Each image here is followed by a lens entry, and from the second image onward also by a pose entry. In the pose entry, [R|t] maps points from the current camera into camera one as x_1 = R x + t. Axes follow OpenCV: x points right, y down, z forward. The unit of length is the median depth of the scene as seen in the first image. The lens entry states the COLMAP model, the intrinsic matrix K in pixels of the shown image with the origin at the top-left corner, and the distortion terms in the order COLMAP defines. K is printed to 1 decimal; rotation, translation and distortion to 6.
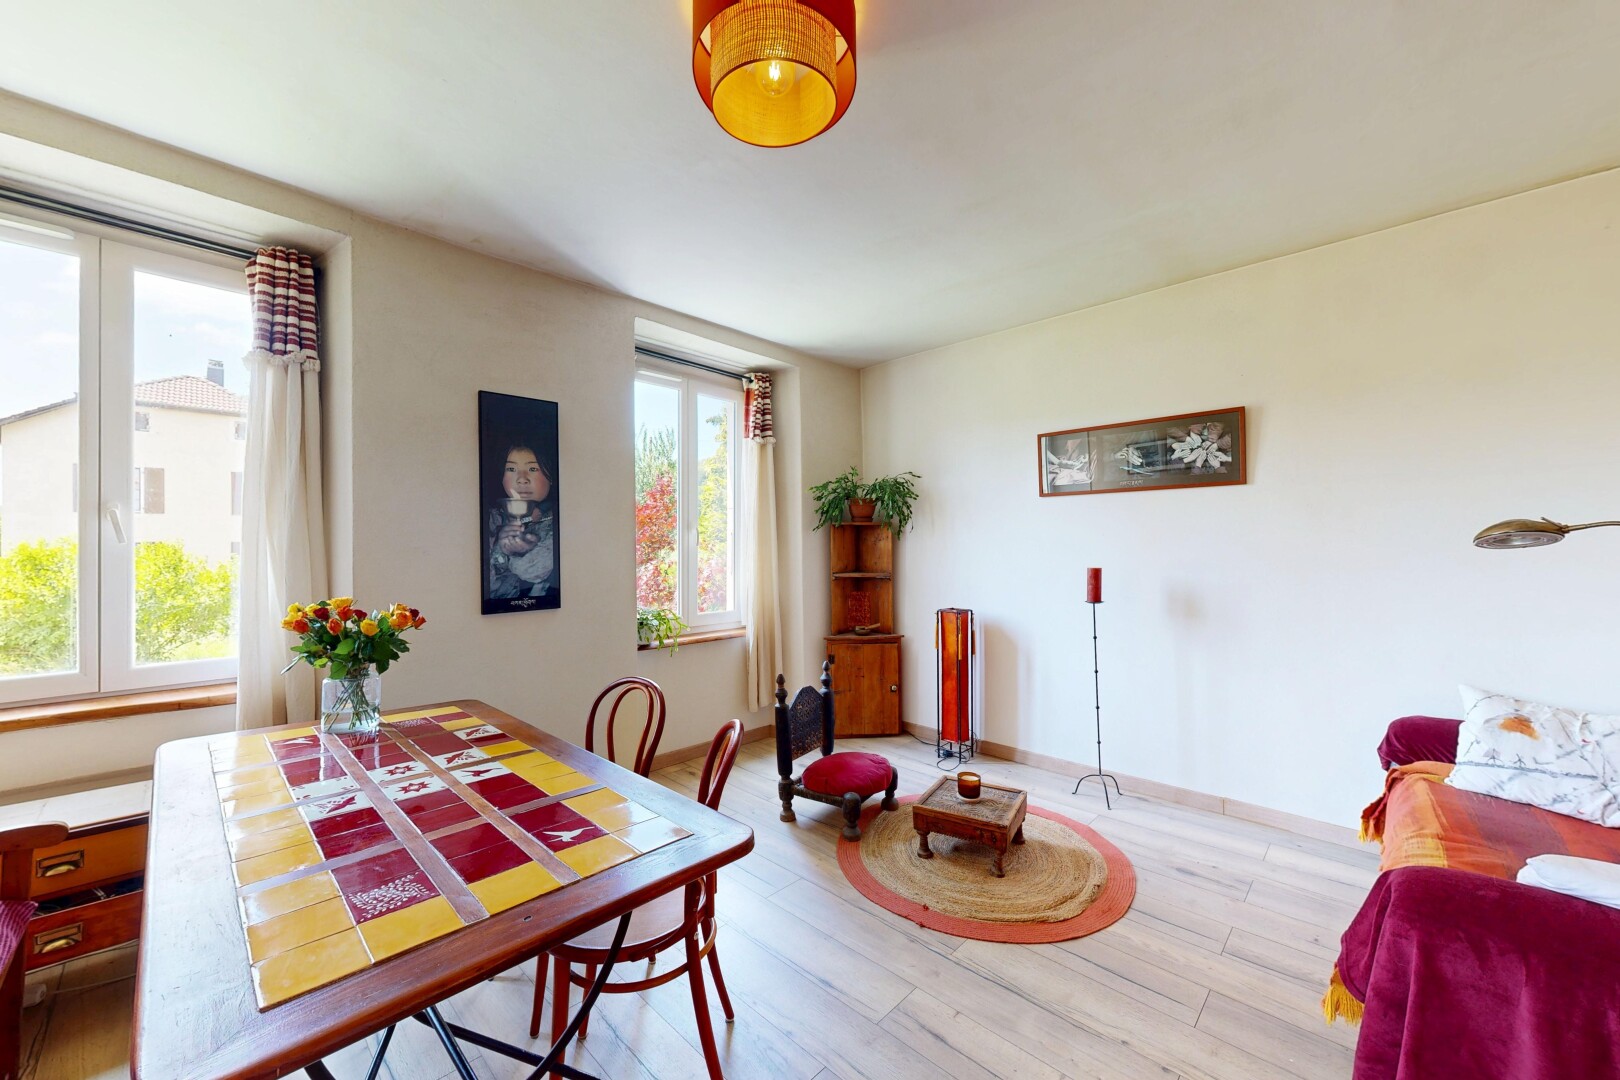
lens RADIAL K [[617.6, 0, 806.5], [0, 617.6, 537.8], [0, 0, 1]] dist [-0.001700, -0.000110]
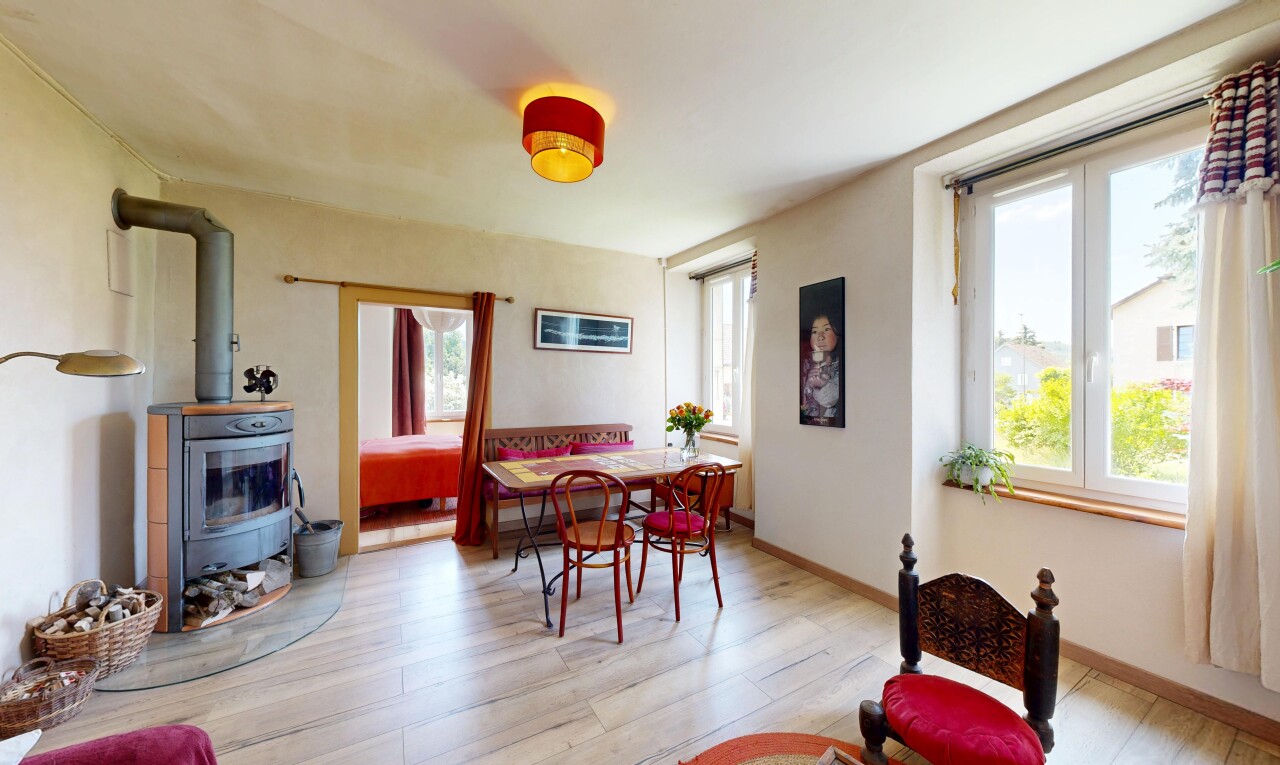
lens RADIAL K [[429.8, 0, 636.2], [0, 429.8, 382.8], [0, 0, 1]] dist [-0.001624, 0.000065]
pose [[-0.269999, -0.006289, -0.962840, 0.662160], [-0.006942, 0.999965, -0.004585, 0.022859], [0.962836, 0.005446, -0.270033, 0.855710]]
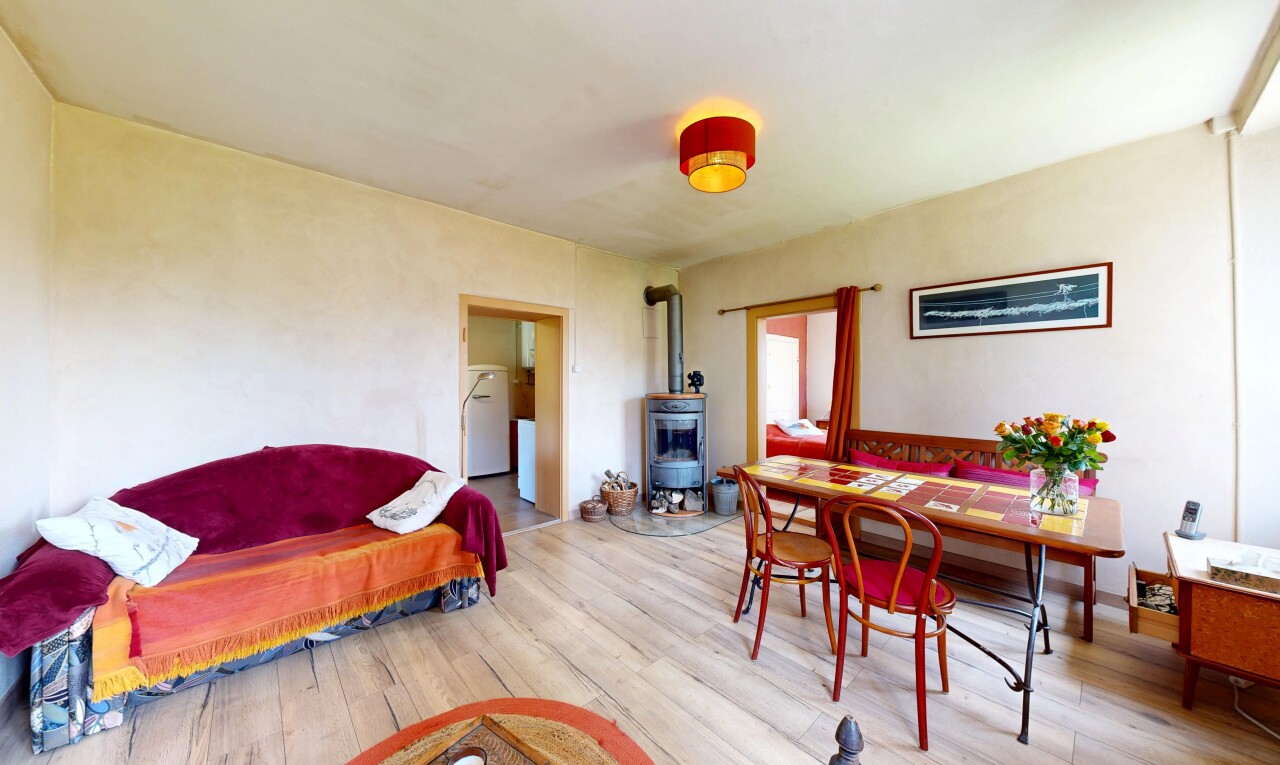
lens RADIAL K [[429.8, 0, 643.4], [0, 429.8, 381.6], [0, 0, 1]] dist [-0.001624, 0.000065]
pose [[-0.998407, 0.002492, 0.056362, 0.068206], [0.002790, 0.999982, 0.005221, 0.015572], [-0.056348, 0.005370, -0.998397, 1.348934]]
